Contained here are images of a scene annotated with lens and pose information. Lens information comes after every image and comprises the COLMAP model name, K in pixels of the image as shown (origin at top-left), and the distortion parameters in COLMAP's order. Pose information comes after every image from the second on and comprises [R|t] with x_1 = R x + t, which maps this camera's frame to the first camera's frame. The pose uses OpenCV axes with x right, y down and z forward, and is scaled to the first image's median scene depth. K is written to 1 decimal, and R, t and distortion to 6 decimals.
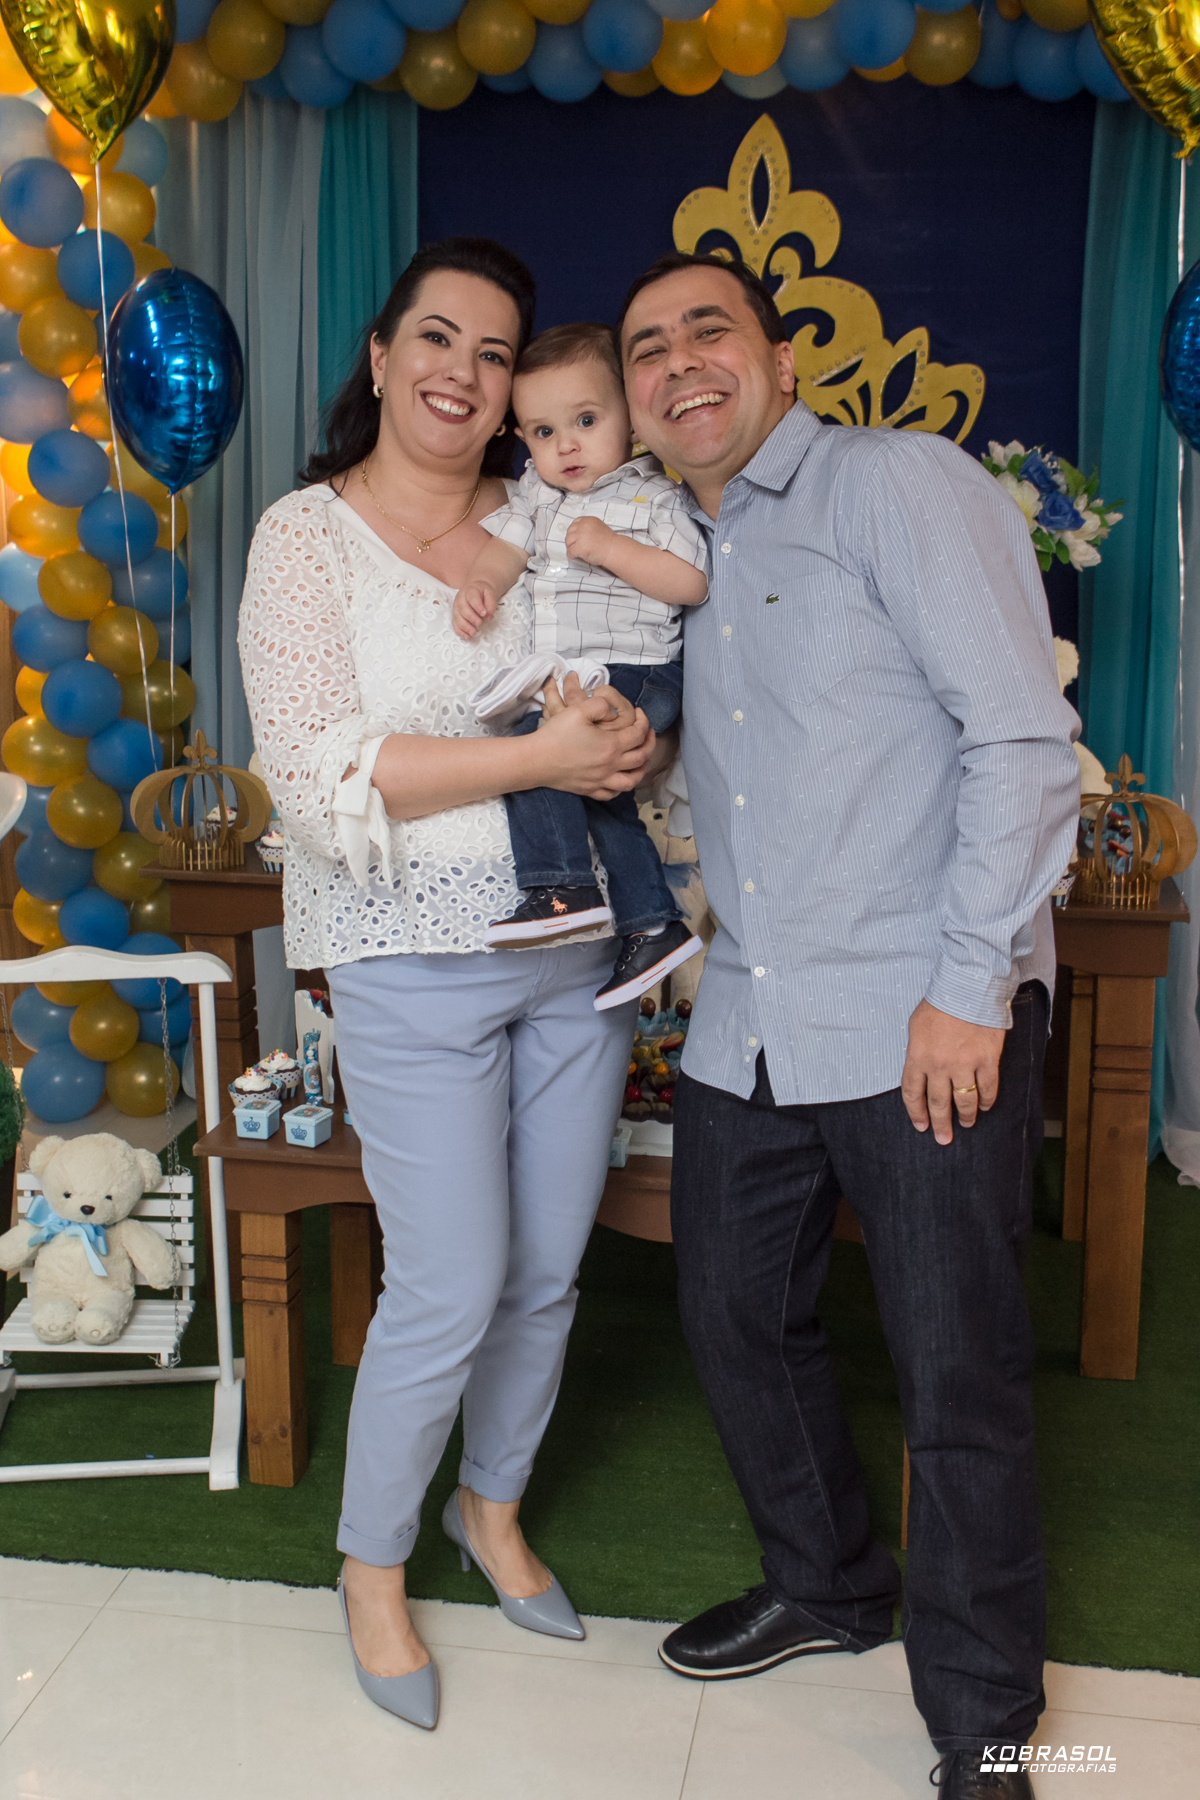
lens RADIAL K [[1951.9, 0, 612.6], [0, 1951.9, 882.9], [0, 0, 1]] dist [-0.027997, 0.000000]
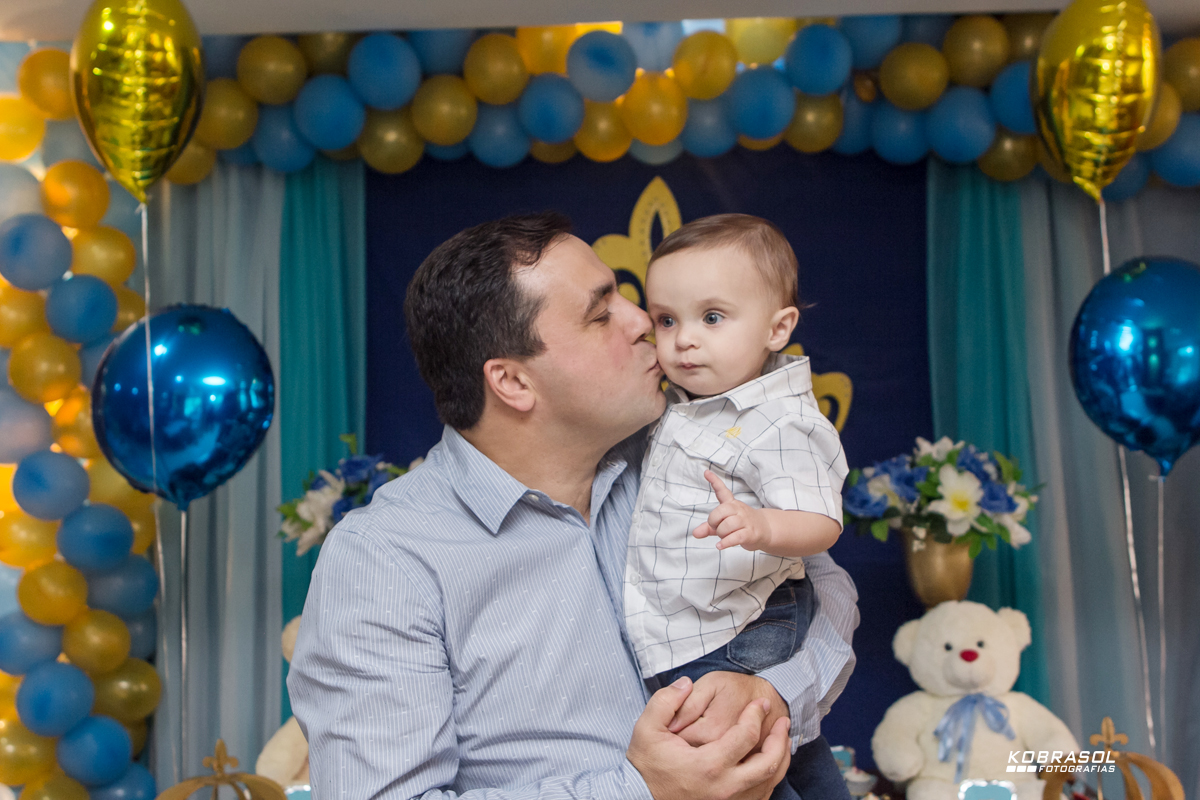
lens RADIAL K [[1510.4, 0, 597.6], [0, 1510.4, 399.1], [0, 0, 1]] dist [0.007208, 0.000000]
pose [[0.988012, -0.026357, 0.152109, -0.104905], [0.062297, 0.969600, -0.236633, -0.040881], [-0.141248, 0.243272, 0.959619, 0.135065]]
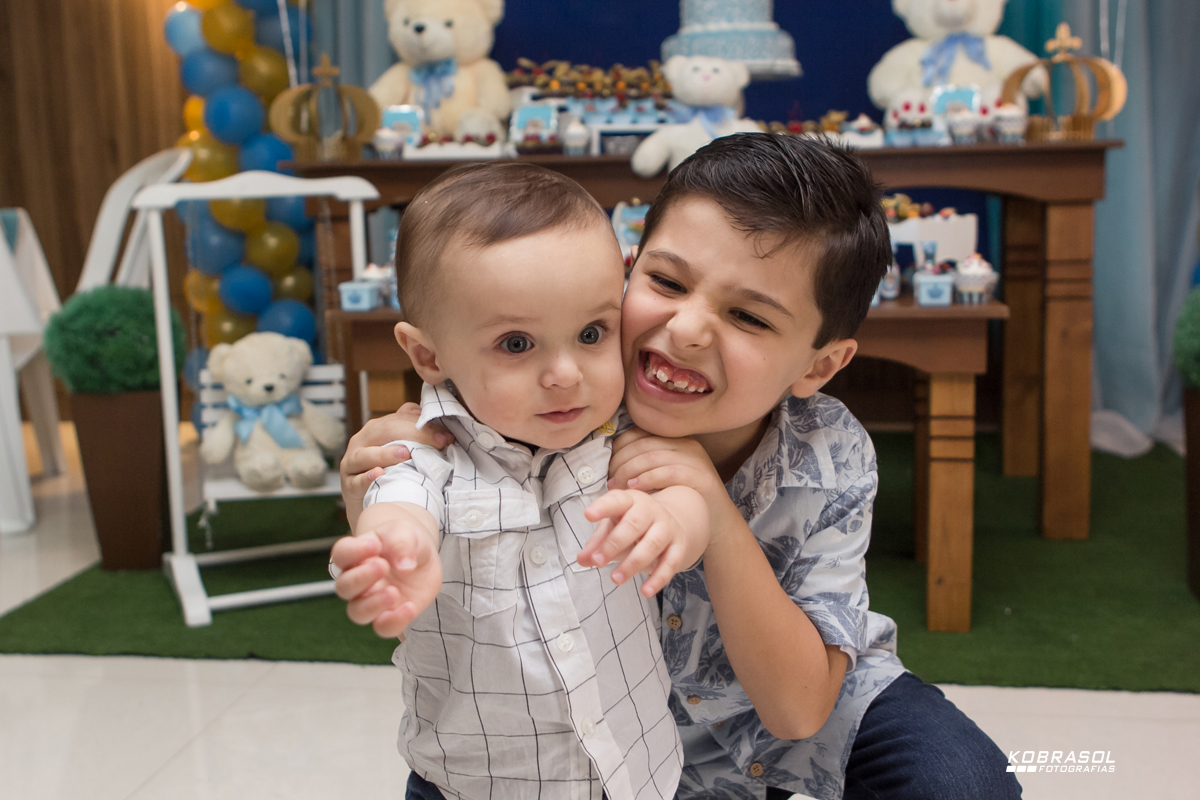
lens RADIAL K [[1301.3, 0, 604.7], [0, 1301.3, 402.8], [0, 0, 1]] dist [-0.027997, 0.000000]
pose [[0.999570, -0.028468, 0.006997, -0.033349], [0.028776, 0.998394, -0.048791, 0.154473], [-0.005597, 0.048971, 0.998785, 0.131702]]
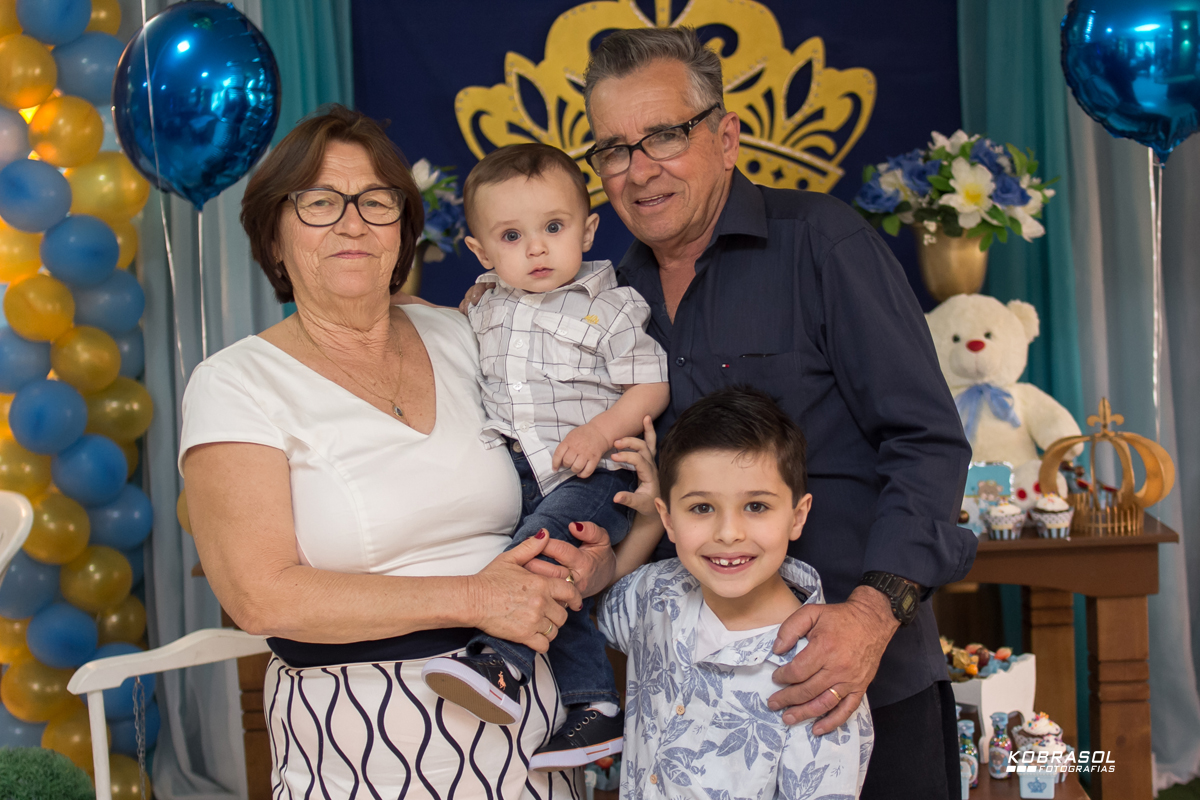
lens RADIAL K [[1902.9, 0, 598.8], [0, 1902.9, 389.1], [0, 0, 1]] dist [-0.003274, 0.000000]
pose [[0.987165, -0.059114, 0.148361, -0.137429], [0.074119, 0.992449, -0.097734, 0.010584], [-0.141464, 0.107476, 0.984092, -0.029160]]
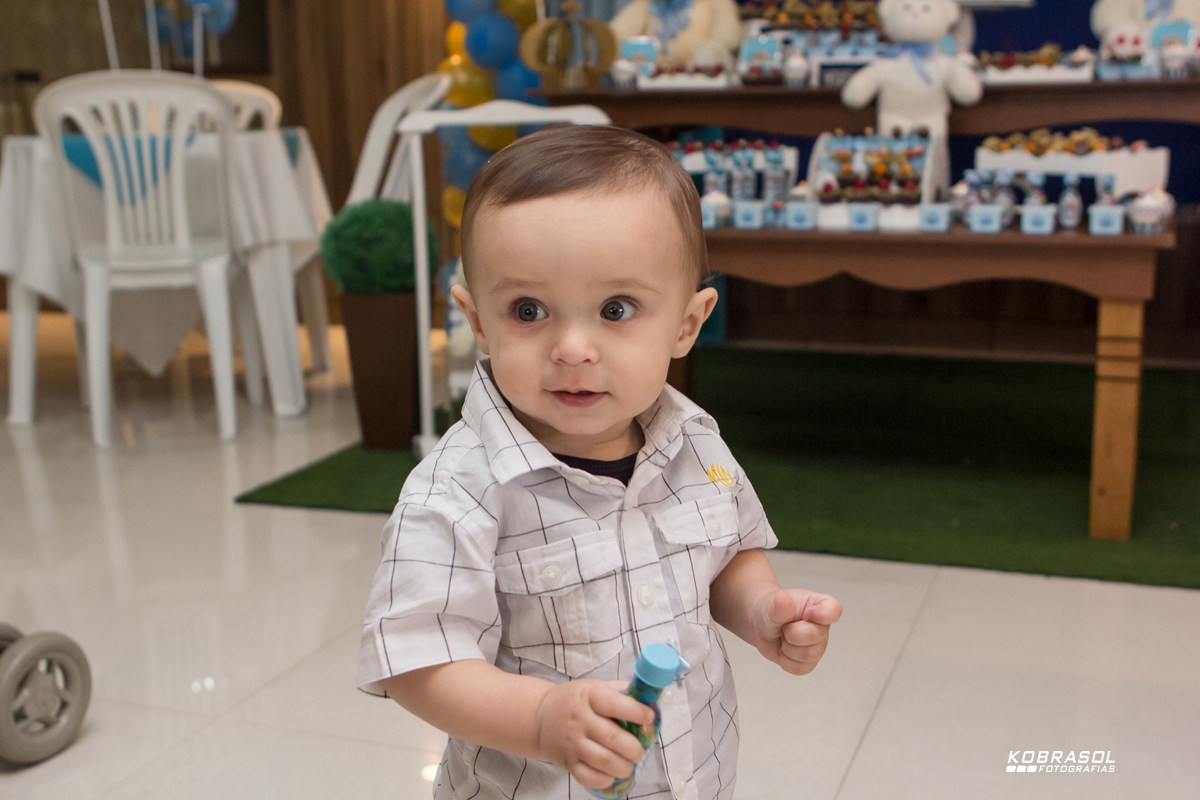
lens RADIAL K [[1414.9, 0, 613.2], [0, 1414.9, 394.1], [0, 0, 1]] dist [-0.012446, 0.000000]
pose [[0.982429, 0.018086, -0.185756, 0.007367], [-0.020110, 0.999757, -0.009018, 0.171737], [0.185548, 0.012595, 0.982554, 0.018444]]
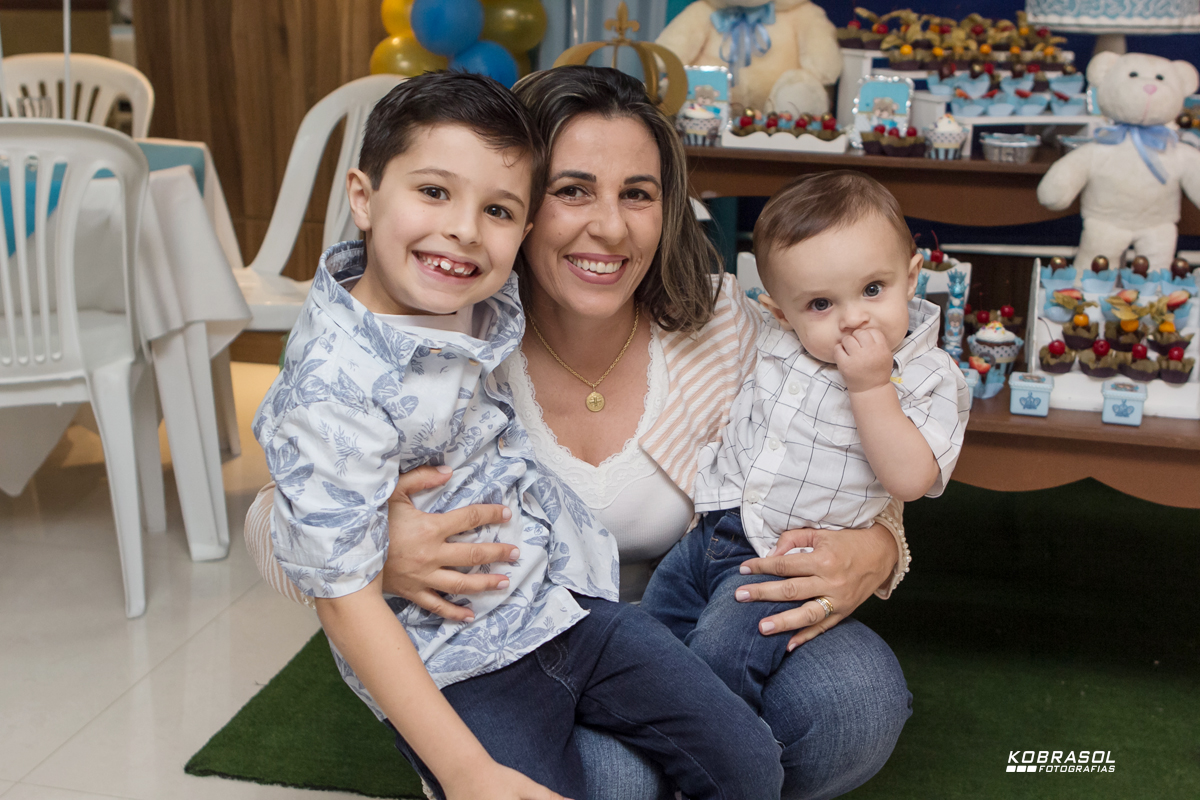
lens RADIAL K [[1510.4, 0, 604.3], [0, 1510.4, 411.5], [0, 0, 1]] dist [0.007208, 0.000000]
pose [[0.997695, 0.031642, -0.060037, -0.132894], [-0.027302, 0.997048, 0.071768, 0.059984], [0.062130, -0.069963, 0.995613, 0.168349]]
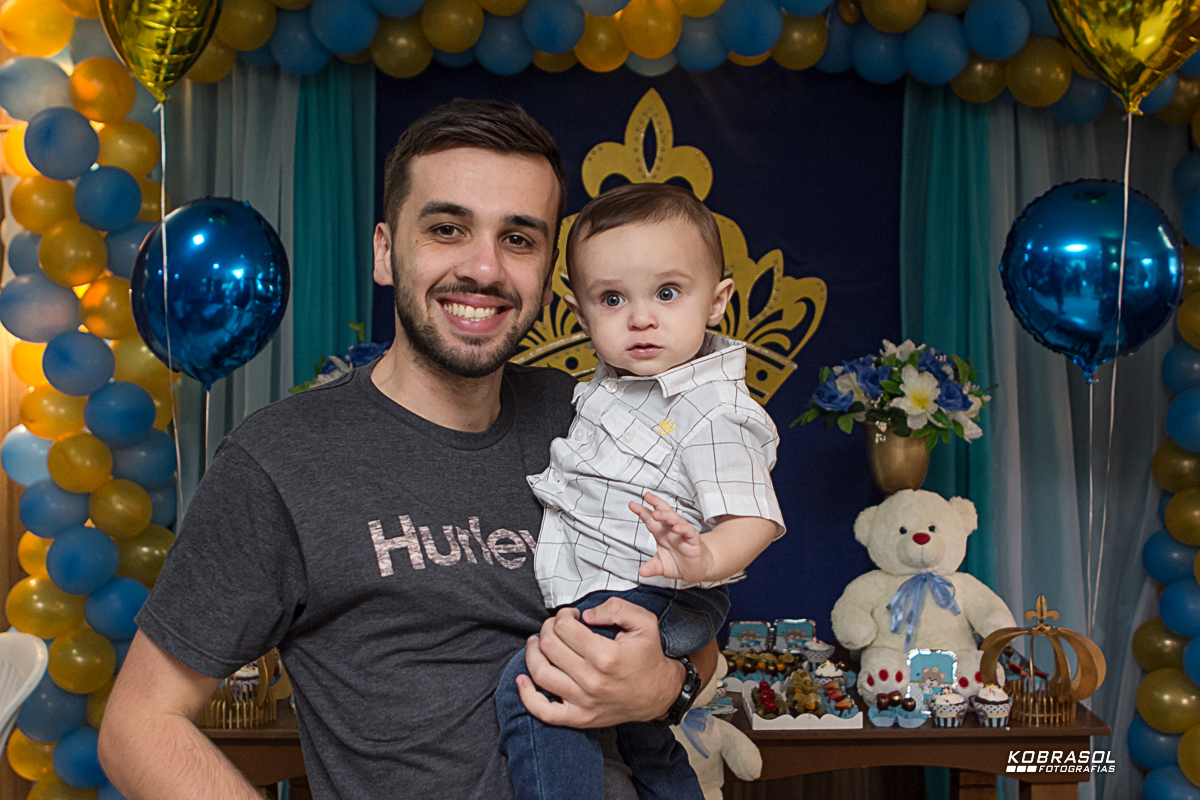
lens RADIAL K [[1429.8, 0, 631.3], [0, 1429.8, 392.6], [0, 0, 1]] dist [-0.024083, 0.000000]
pose [[0.984037, -0.012137, 0.177551, -0.105369], [0.042784, 0.984546, -0.169818, -0.036761], [-0.172747, 0.174703, 0.969349, 0.119261]]
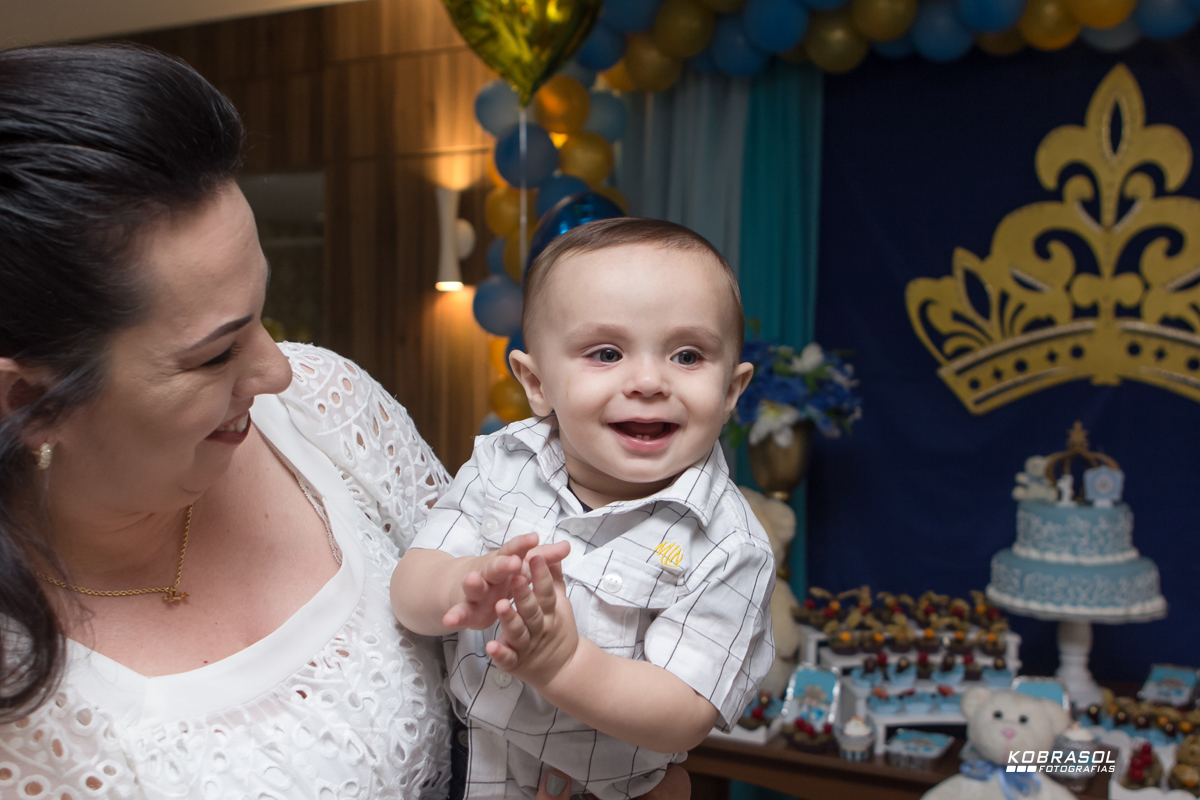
lens RADIAL K [[1301.3, 0, 617.0], [0, 1301.3, 397.3], [0, 0, 1]] dist [-0.027997, 0.000000]
pose [[0.956489, 0.018698, -0.291168, 0.019185], [-0.068622, 0.984367, -0.162213, -0.051951], [0.283583, 0.175136, 0.942819, 0.216066]]
